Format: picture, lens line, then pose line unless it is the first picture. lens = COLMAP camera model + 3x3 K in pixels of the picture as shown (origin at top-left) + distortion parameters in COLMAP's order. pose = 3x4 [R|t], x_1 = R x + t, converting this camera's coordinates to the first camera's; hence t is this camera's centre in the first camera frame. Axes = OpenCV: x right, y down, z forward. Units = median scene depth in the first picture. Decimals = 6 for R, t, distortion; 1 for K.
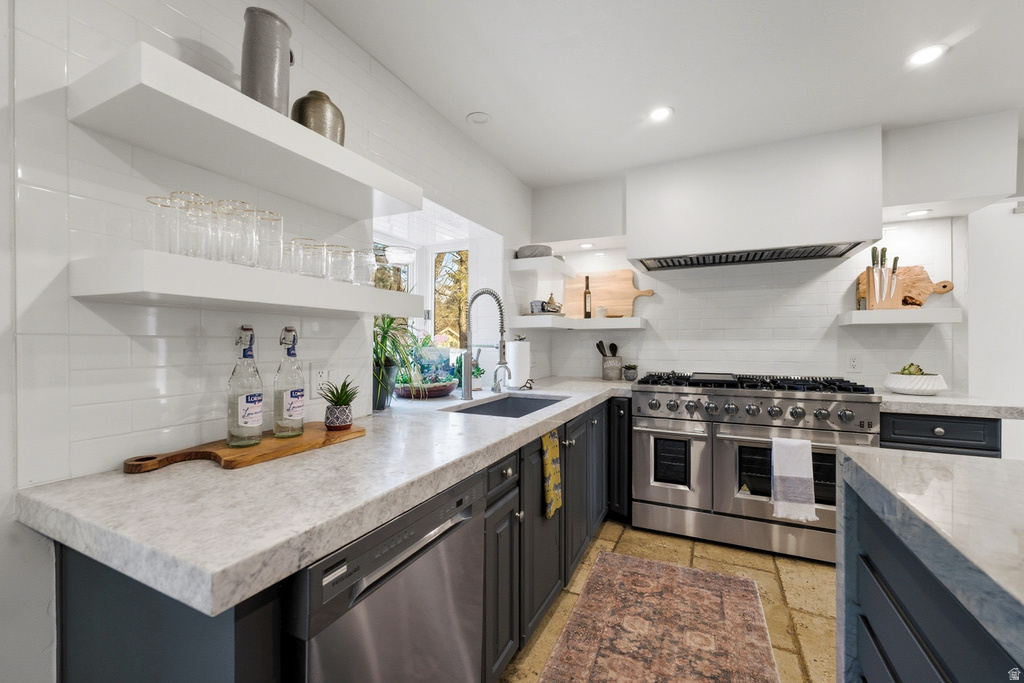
lens RADIAL K [[419.3, 0, 513.4], [0, 419.3, 339.6], [0, 0, 1]] dist [0.001229, 0.000042]
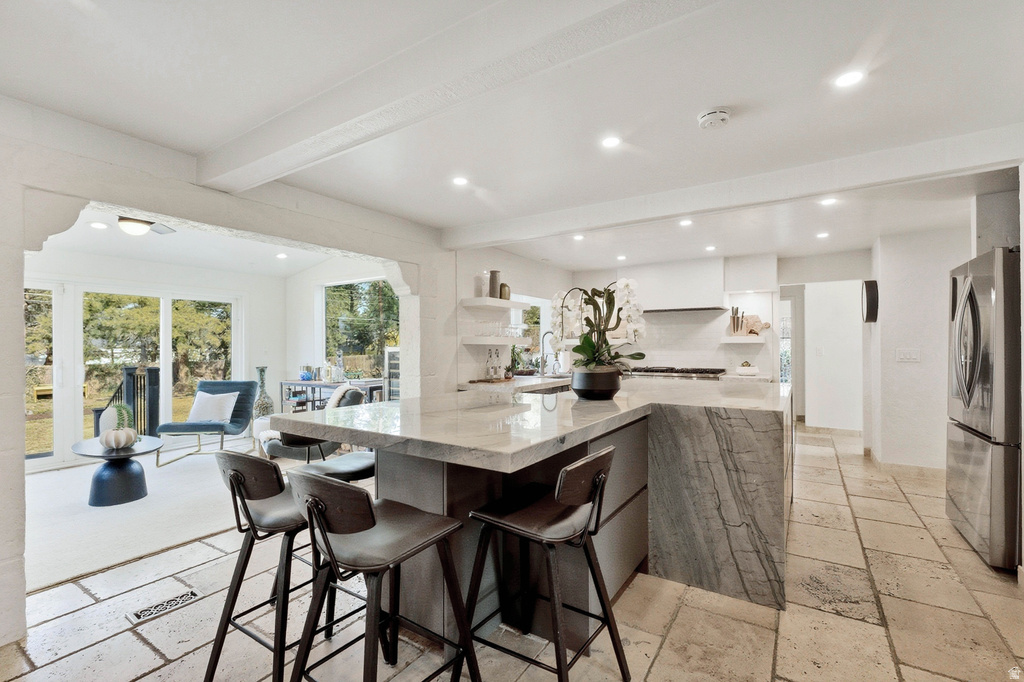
lens RADIAL K [[447.7, 0, 511.7], [0, 447.7, 344.7], [0, 0, 1]] dist [-0.001466, 0.000062]
pose [[0.991788, -0.003788, -0.127833, 0.040047], [0.003882, 0.999992, 0.000485, -0.034225], [0.127830, -0.000977, 0.991796, -1.365515]]
